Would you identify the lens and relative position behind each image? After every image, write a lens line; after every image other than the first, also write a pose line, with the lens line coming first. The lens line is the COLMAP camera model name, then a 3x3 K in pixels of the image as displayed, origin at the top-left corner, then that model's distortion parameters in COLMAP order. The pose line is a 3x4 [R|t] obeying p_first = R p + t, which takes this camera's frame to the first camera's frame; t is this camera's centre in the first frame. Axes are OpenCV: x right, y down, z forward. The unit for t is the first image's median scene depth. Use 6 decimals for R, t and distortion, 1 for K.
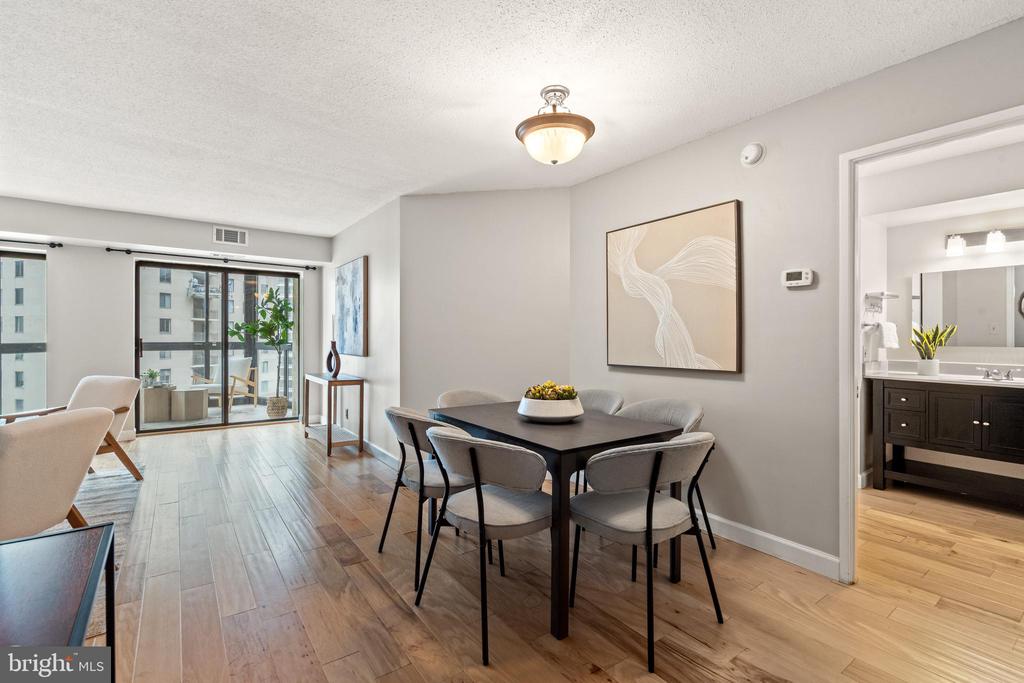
lens RADIAL K [[462.3, 0, 507.7], [0, 462.3, 338.0], [0, 0, 1]] dist [-0.006701, 0.003105]
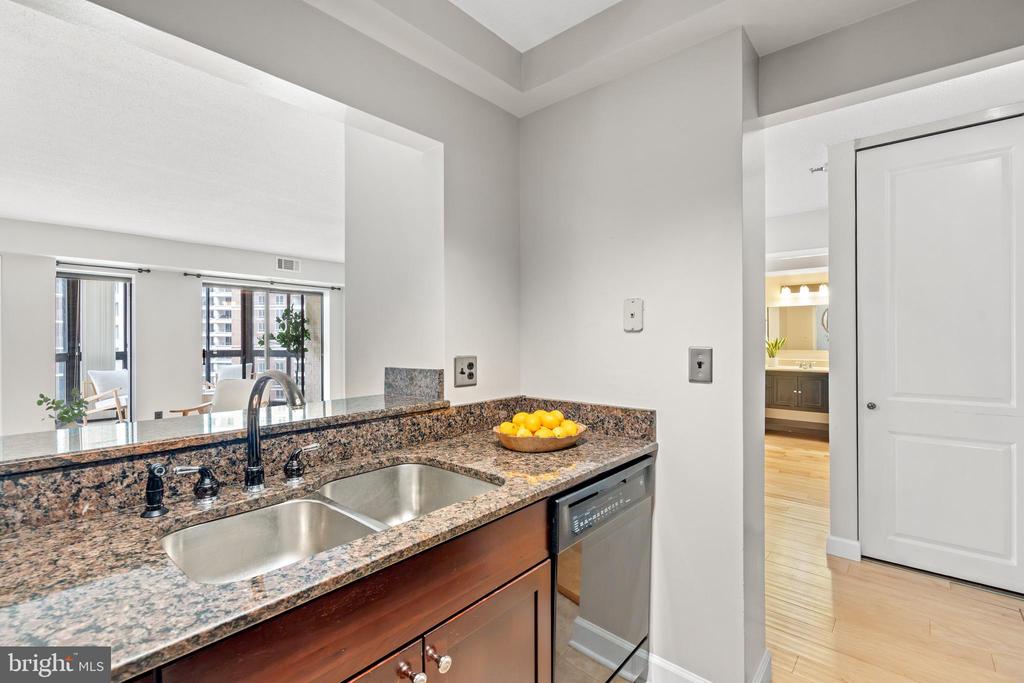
lens RADIAL K [[462.3, 0, 507.5], [0, 462.3, 340.1], [0, 0, 1]] dist [-0.006701, 0.003105]
pose [[0.974696, -0.006033, 0.223454, -0.323958], [0.005844, 0.999982, 0.001506, -0.019999], [-0.223459, -0.000162, 0.974713, -0.339562]]
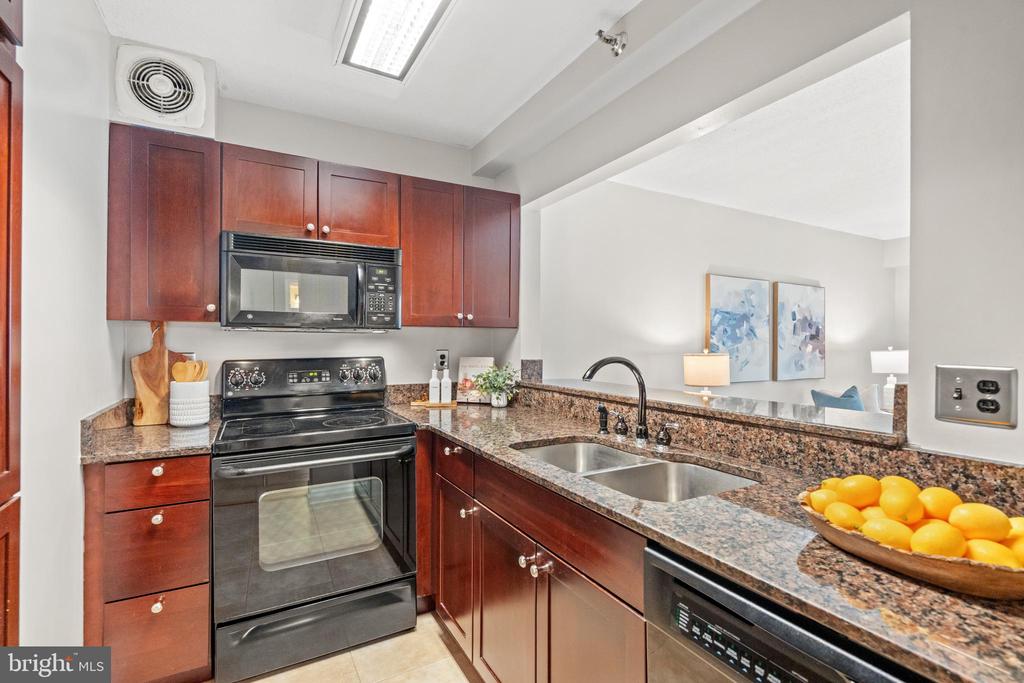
lens RADIAL K [[462.3, 0, 505.2], [0, 462.3, 338.2], [0, 0, 1]] dist [-0.006701, 0.003105]
pose [[-0.123252, -0.009117, -0.992334, -0.058150], [-0.004269, 0.999953, -0.008656, -0.016228], [0.992366, 0.003170, -0.123285, -0.143423]]
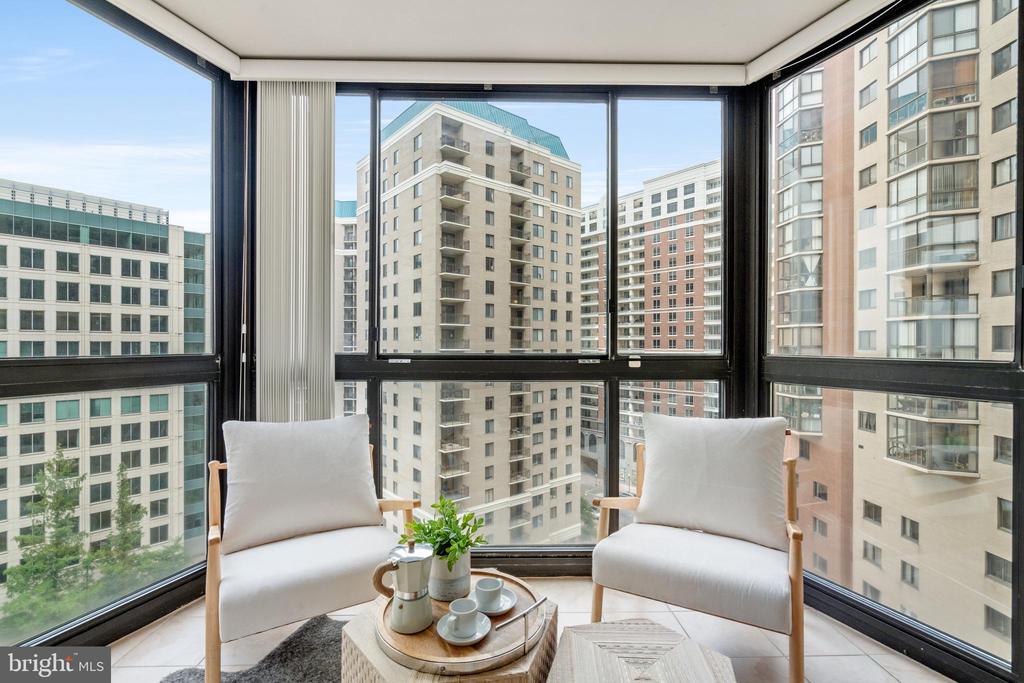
lens RADIAL K [[462.3, 0, 509.8], [0, 462.3, 344.9], [0, 0, 1]] dist [-0.006701, 0.003105]
pose [[0.828406, -0.002175, -0.560125, -0.845005], [0.002217, 0.999997, -0.000603, 0.003672], [0.560124, -0.000742, 0.828408, 1.122030]]
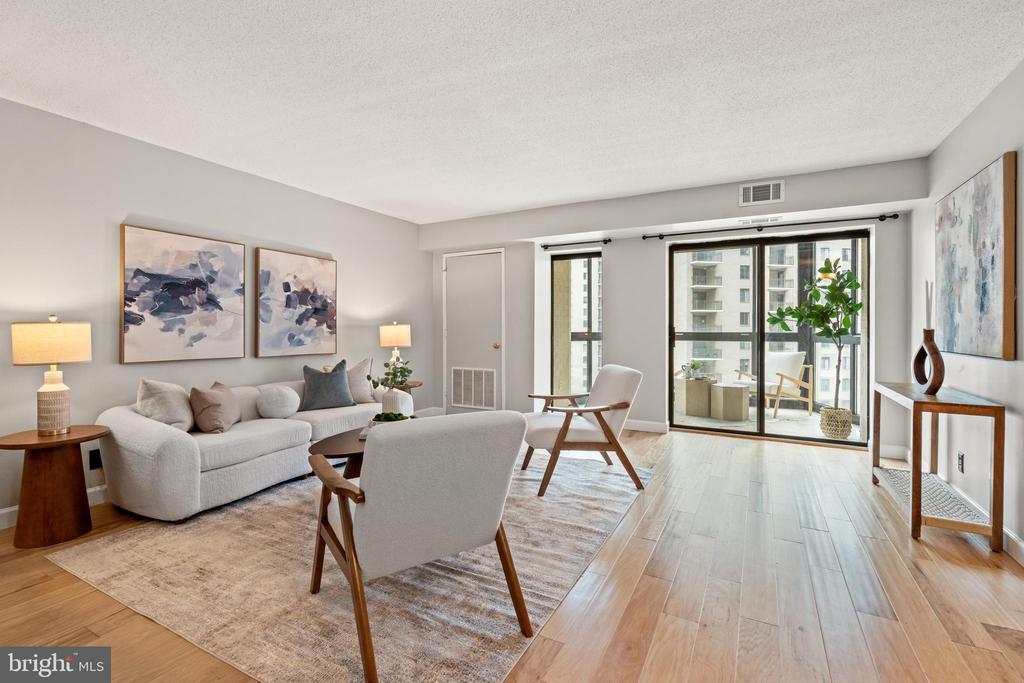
lens RADIAL K [[462.3, 0, 505.7], [0, 462.3, 331.3], [0, 0, 1]] dist [-0.006701, 0.003105]
pose [[0.430342, 0.001147, -0.902665, -0.095145], [-0.000147, 0.999999, 0.001200, 0.009123], [0.902666, -0.000384, 0.430342, 0.301043]]
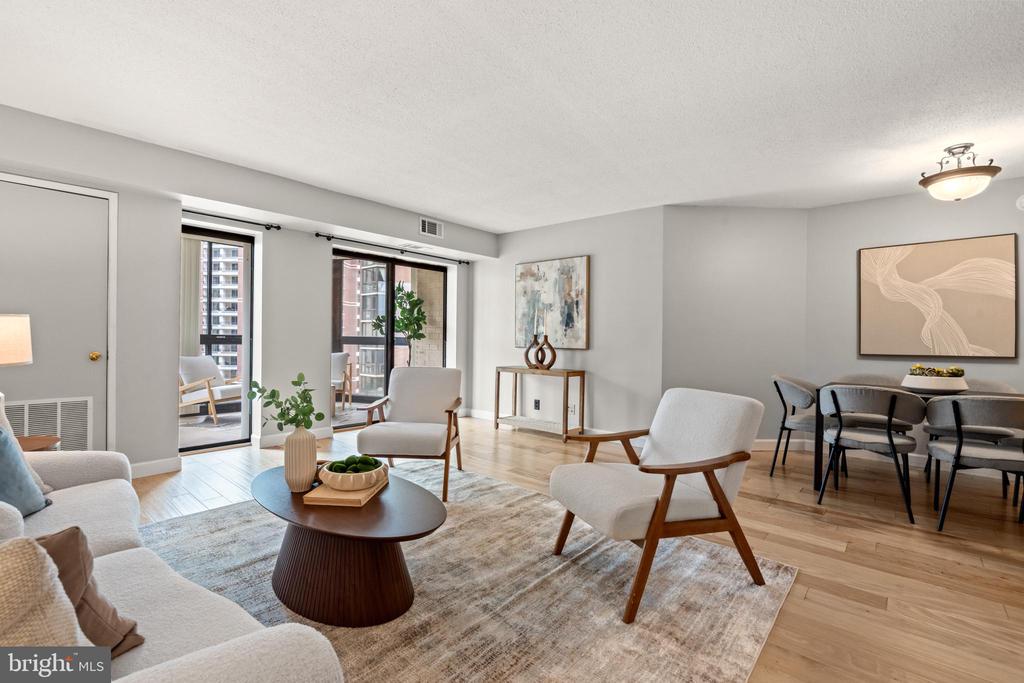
lens RADIAL K [[462.3, 0, 505.9], [0, 462.3, 338.7], [0, 0, 1]] dist [-0.006701, 0.003105]
pose [[0.974532, 0.006888, 0.224142, -0.699186], [-0.007889, 0.999963, 0.003569, 0.012813], [-0.224109, -0.005246, 0.974550, -0.004290]]
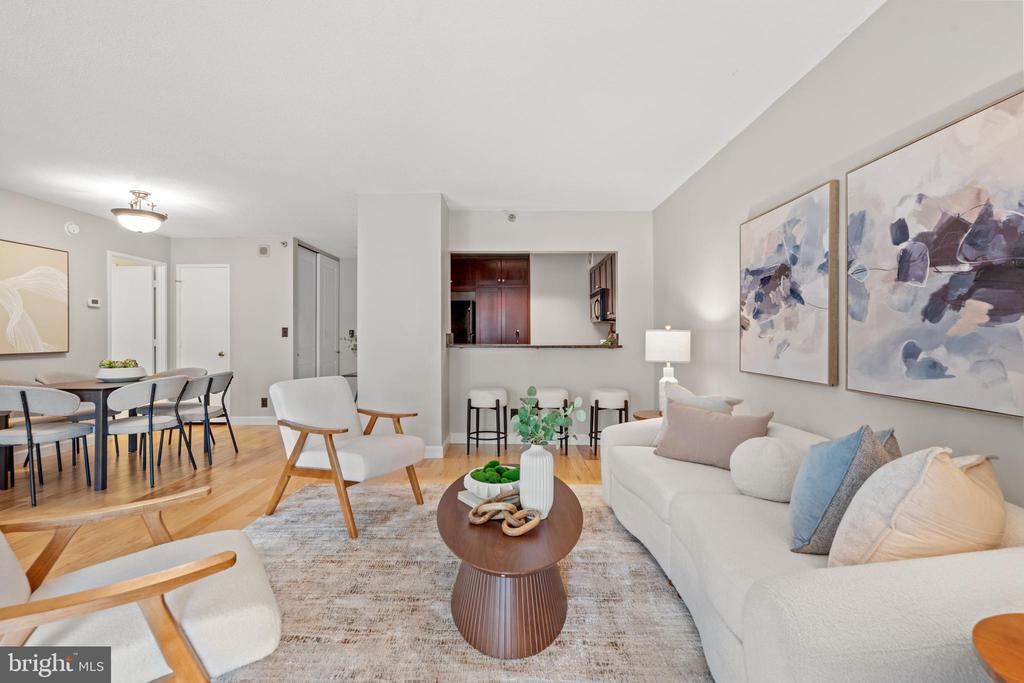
lens RADIAL K [[462.3, 0, 504.2], [0, 462.3, 334.1], [0, 0, 1]] dist [-0.006701, 0.003105]
pose [[-0.805900, 0.002884, 0.592045, -0.982663], [-0.000838, 0.999982, -0.006013, 0.009265], [-0.592051, -0.005342, -0.805883, 0.756489]]
